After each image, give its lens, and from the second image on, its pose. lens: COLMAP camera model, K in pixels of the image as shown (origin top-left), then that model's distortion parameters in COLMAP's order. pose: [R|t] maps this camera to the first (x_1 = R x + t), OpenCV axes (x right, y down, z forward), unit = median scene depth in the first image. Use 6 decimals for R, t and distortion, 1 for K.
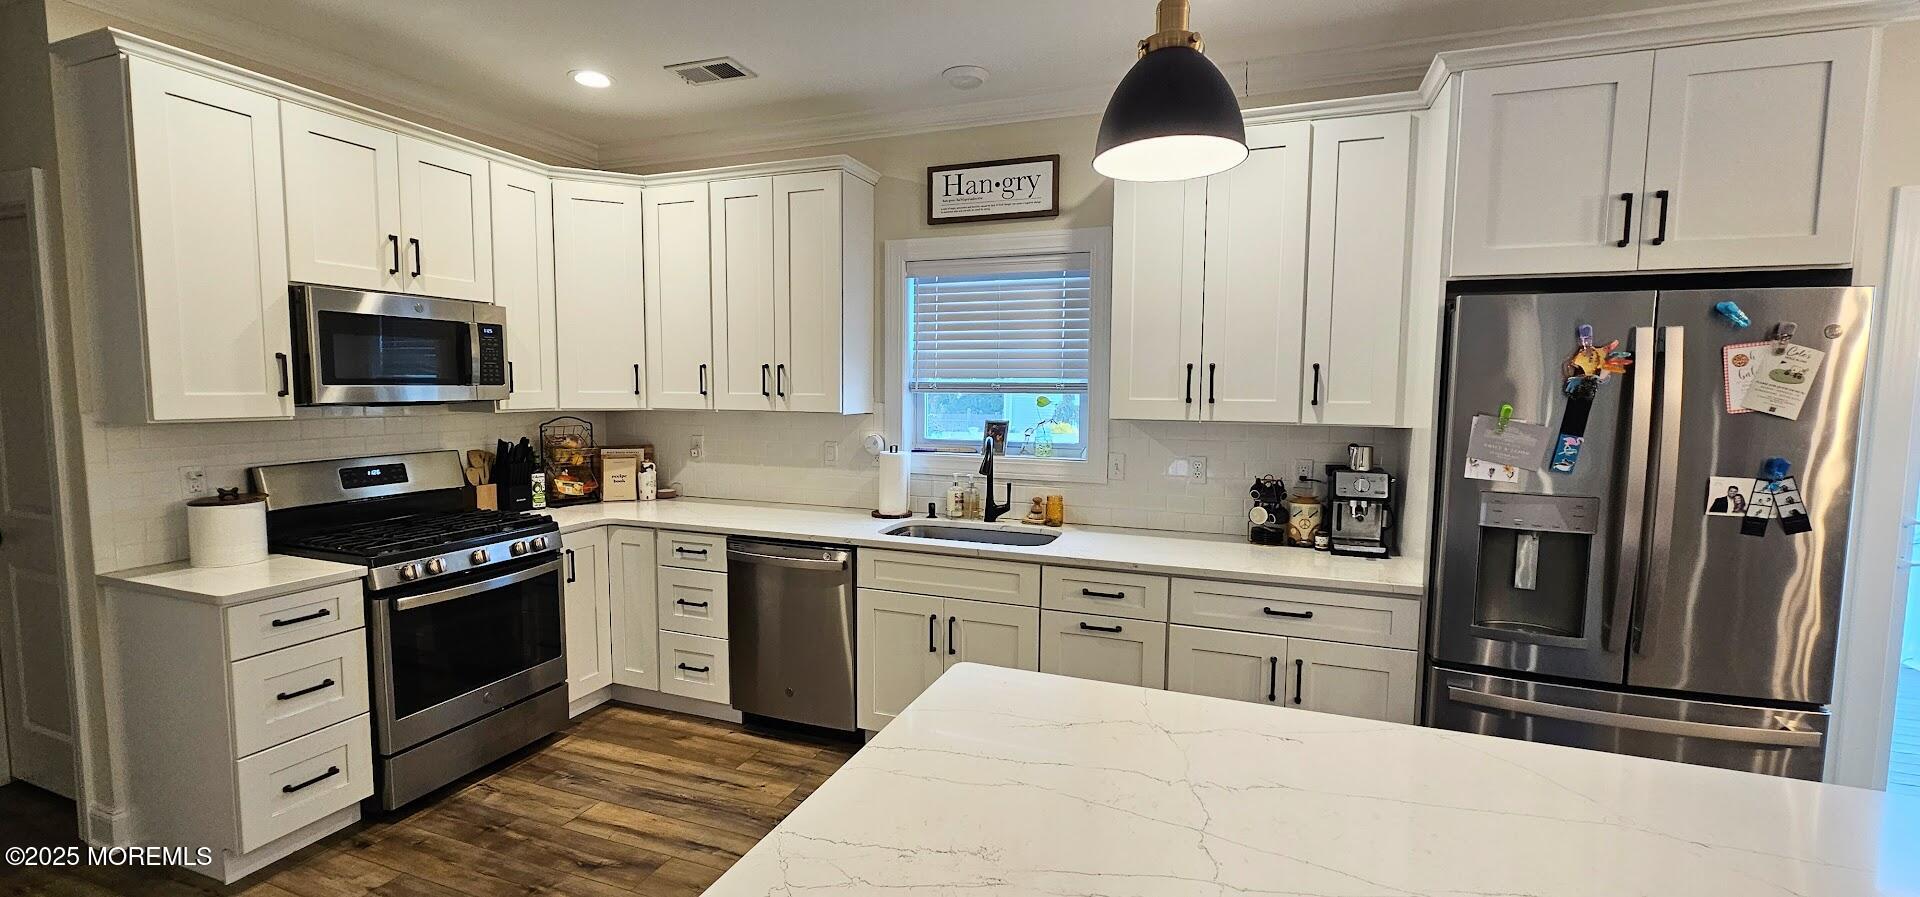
lens RADIAL K [[785.2, 0, 958.2], [0, 785.2, 448.0], [0, 0, 1]] dist [-0.003022, 0.001280]
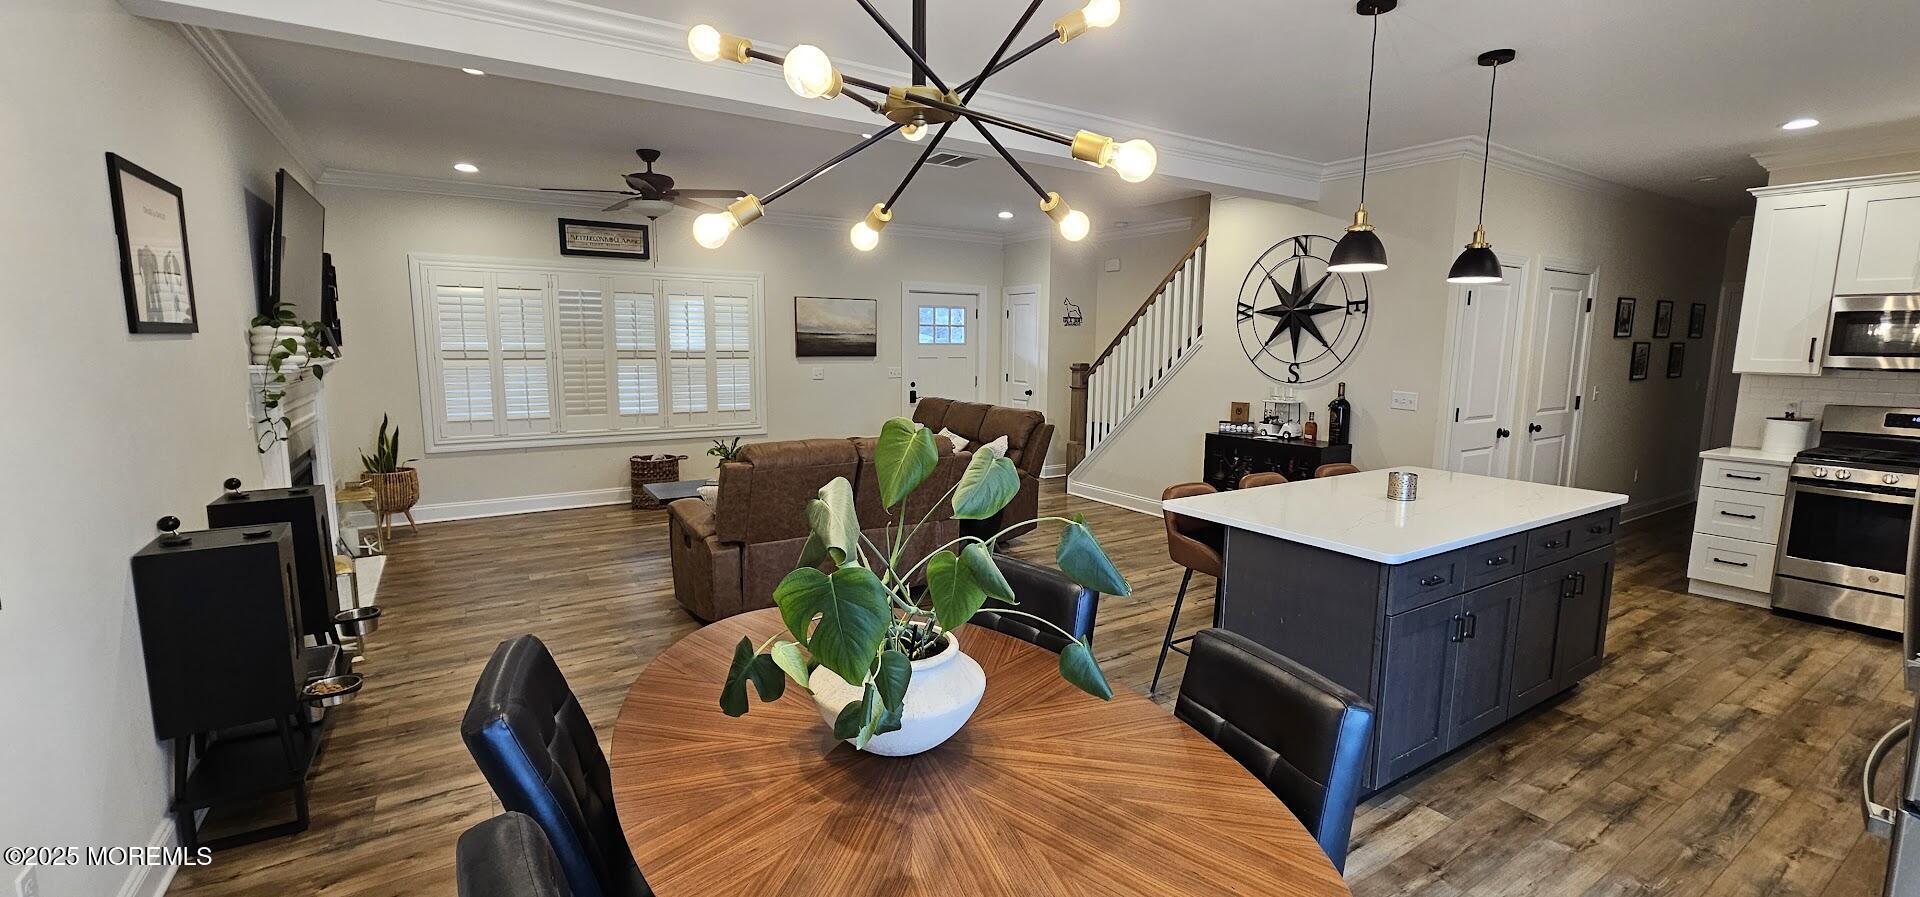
lens RADIAL K [[785.2, 0, 961.1], [0, 785.2, 447.5], [0, 0, 1]] dist [-0.003022, 0.001280]
pose [[-0.593008, 0.095594, -0.799502, 1.363091], [-0.079053, 0.981219, 0.175956, -0.030369], [0.801307, 0.167547, -0.574313, 0.418390]]
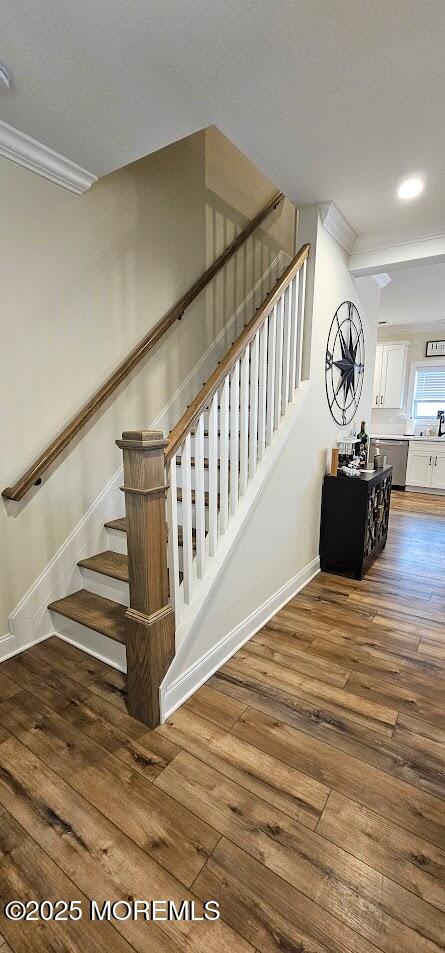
lens RADIAL K [[389.7, 0, 221.7], [0, 389.7, 475.5], [0, 0, 1]] dist [-0.003022, 0.001280]
pose [[0.972828, 0.034996, -0.228871, -0.590521], [-0.012680, 0.995080, 0.098257, 0.116088], [0.231183, -0.092685, 0.968485, -1.174737]]
